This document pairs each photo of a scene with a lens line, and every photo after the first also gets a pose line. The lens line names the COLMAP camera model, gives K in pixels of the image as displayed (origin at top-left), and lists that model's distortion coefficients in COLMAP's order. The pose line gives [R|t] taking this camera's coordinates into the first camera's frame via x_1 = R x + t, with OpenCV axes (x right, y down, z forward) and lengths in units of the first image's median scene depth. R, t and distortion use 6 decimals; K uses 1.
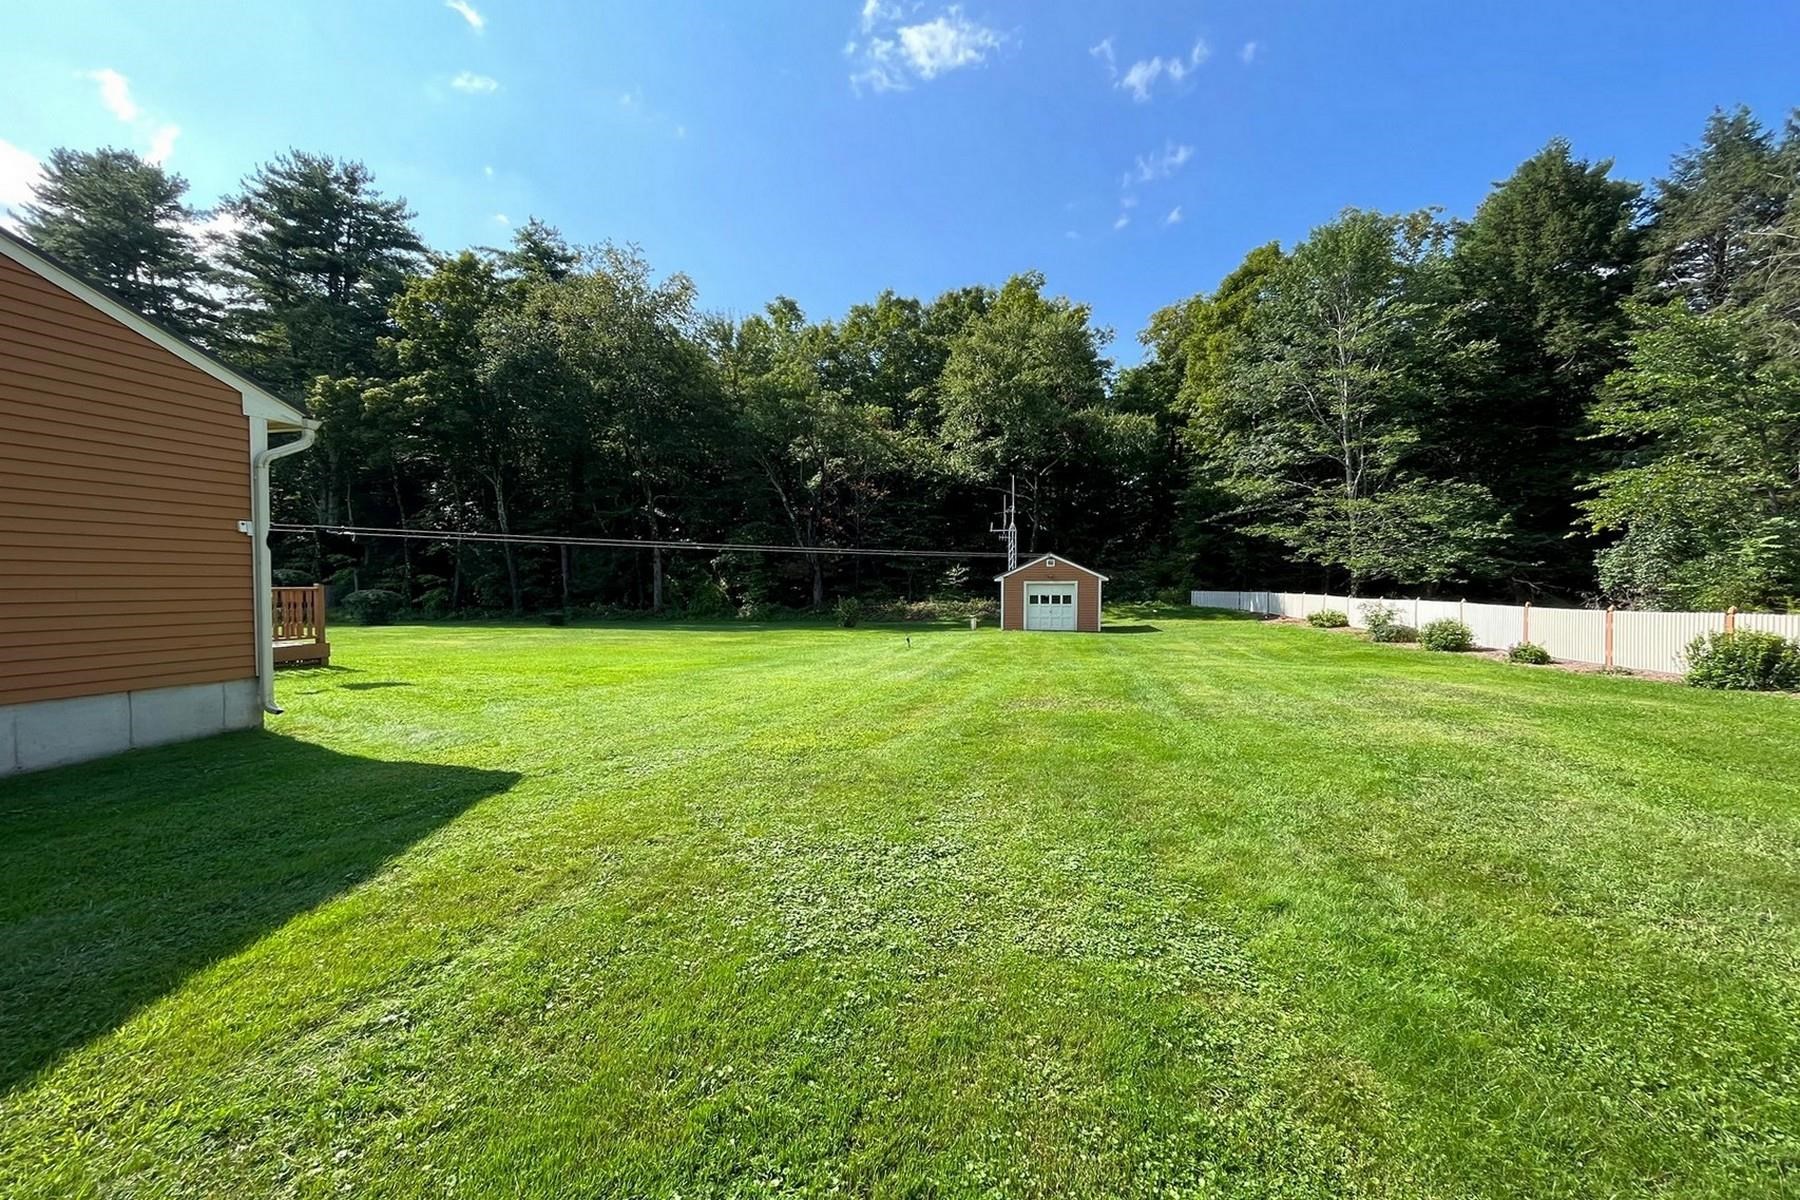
lens RADIAL K [[758.2, 0, 895.2], [0, 758.2, 588.8], [0, 0, 1]] dist [-0.004928, -0.000779]
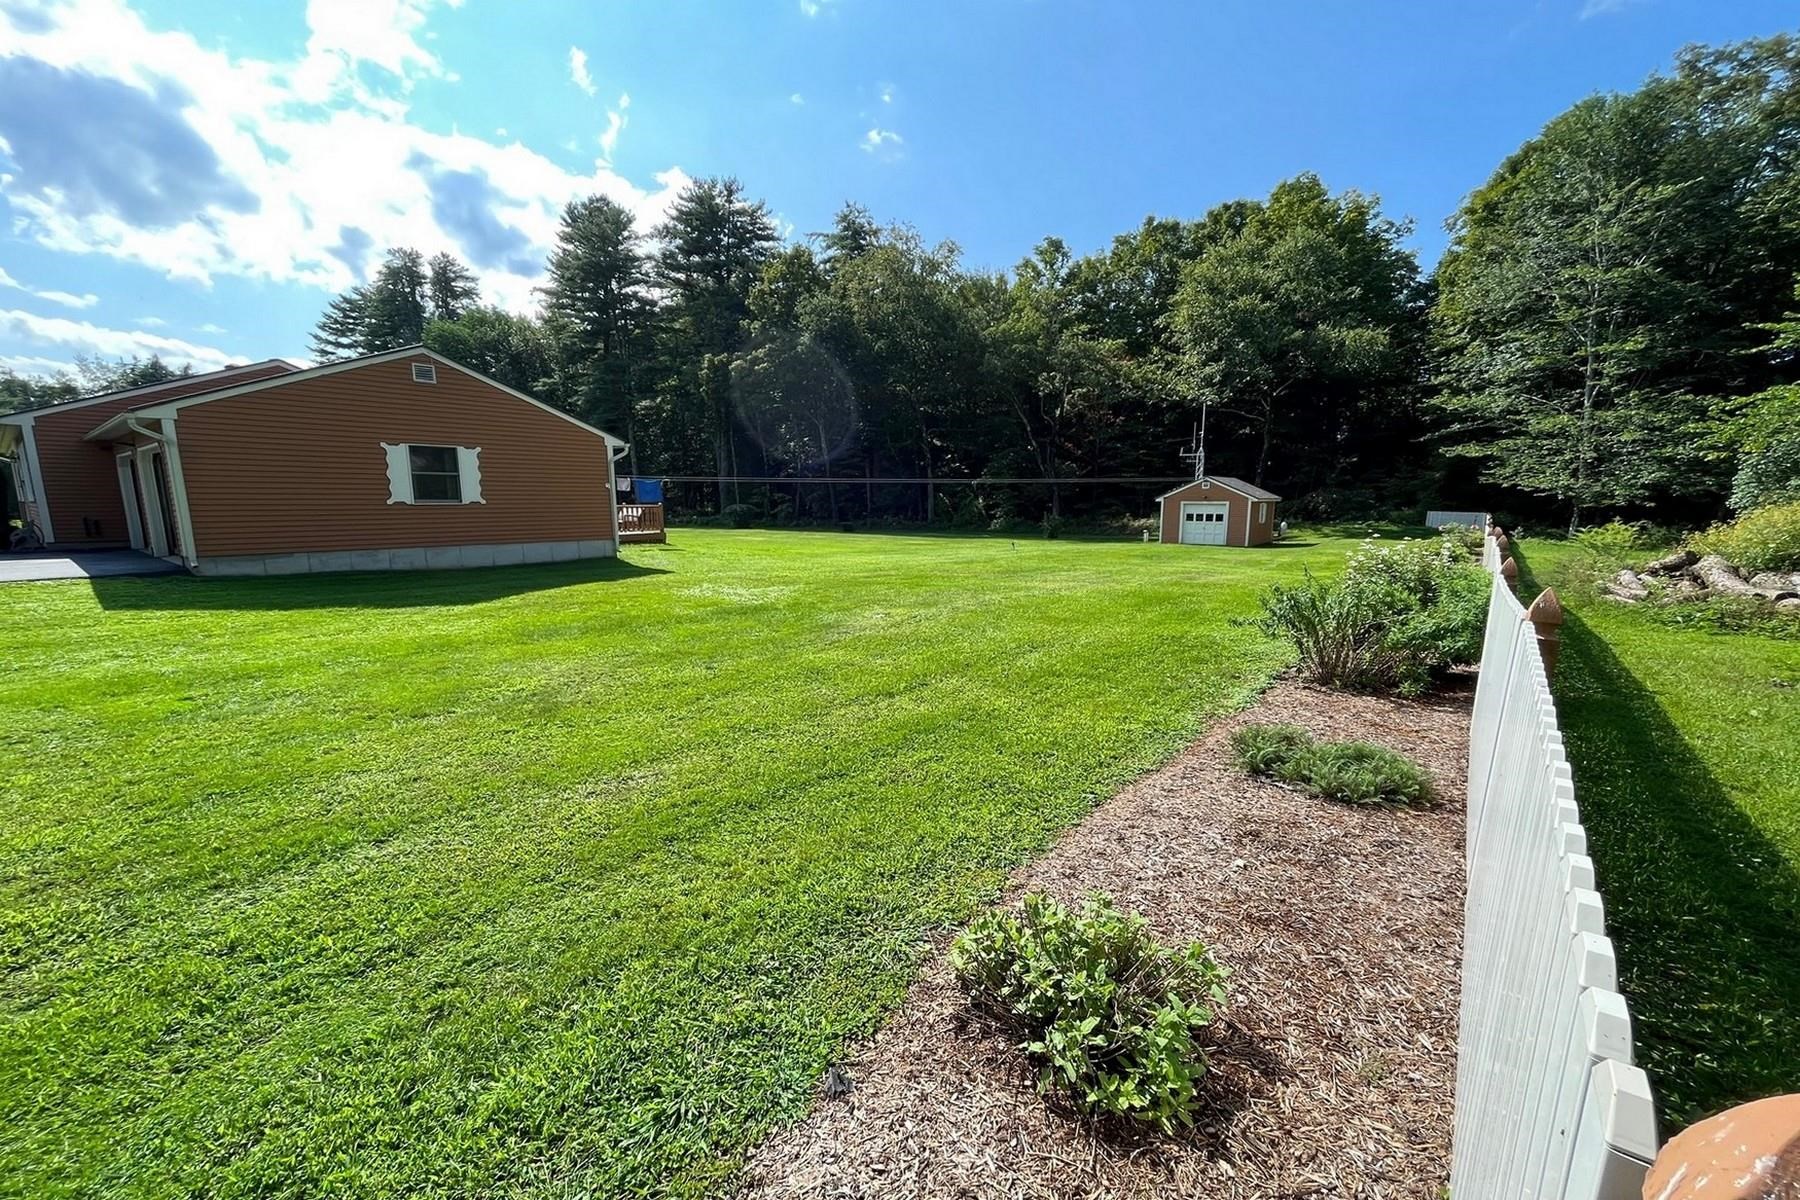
lens RADIAL K [[758.2, 0, 905.5], [0, 758.2, 603.0], [0, 0, 1]] dist [-0.004928, -0.000779]
pose [[0.901419, 0.062003, -0.428486, 0.196456], [-0.005783, 0.991328, 0.131282, -0.003633], [0.432910, -0.115862, 0.893960, -0.156097]]
